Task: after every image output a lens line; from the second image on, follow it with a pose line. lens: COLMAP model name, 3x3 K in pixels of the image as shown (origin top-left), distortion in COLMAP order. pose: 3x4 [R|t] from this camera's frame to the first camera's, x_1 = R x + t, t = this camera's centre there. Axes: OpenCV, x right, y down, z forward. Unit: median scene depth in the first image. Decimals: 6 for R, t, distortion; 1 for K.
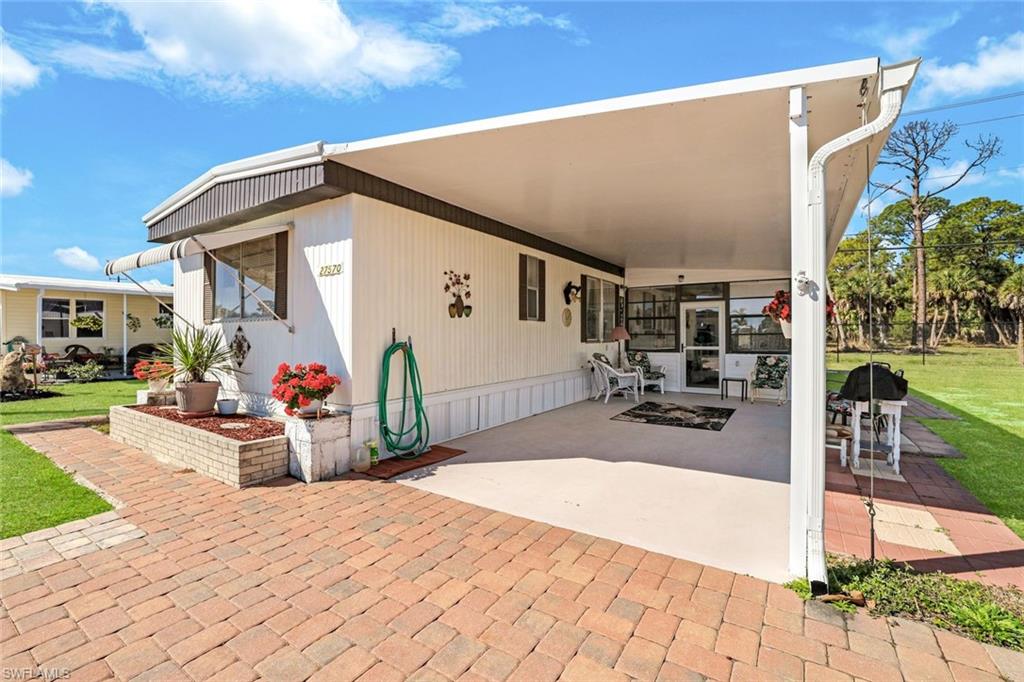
lens RADIAL K [[452.9, 0, 511.2], [0, 452.9, 335.1], [0, 0, 1]] dist [-0.025636, 0.002271]
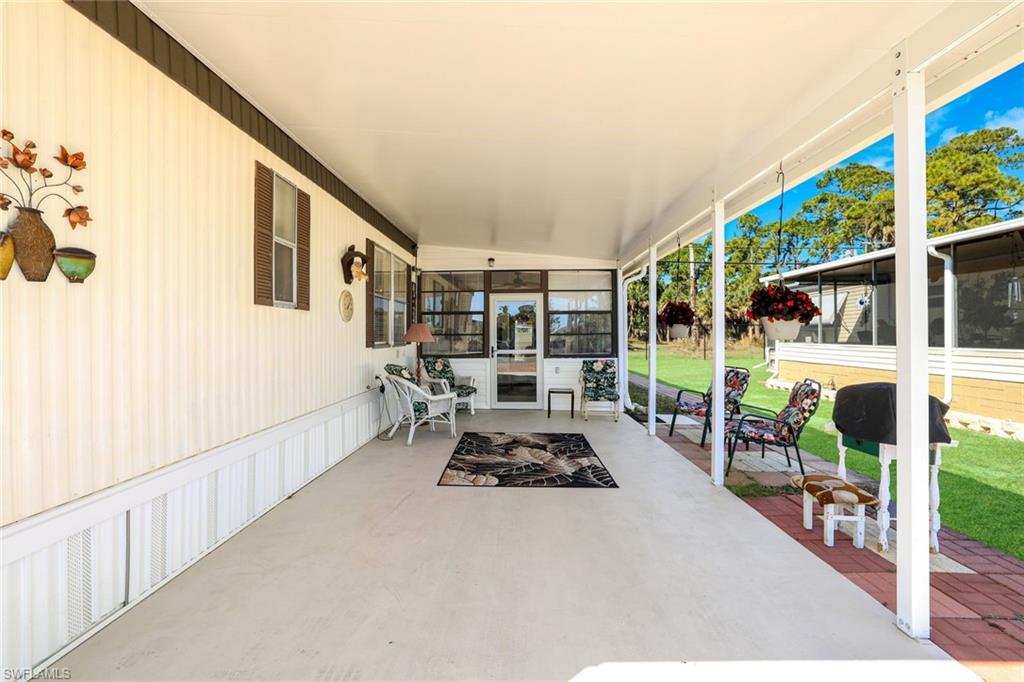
lens RADIAL K [[452.9, 0, 508.2], [0, 452.9, 334.0], [0, 0, 1]] dist [-0.025636, 0.002271]
pose [[0.860775, -0.000410, 0.508986, 0.005964], [0.001066, 0.999999, -0.000996, -0.001984], [-0.508985, 0.001400, 0.860774, 0.363714]]
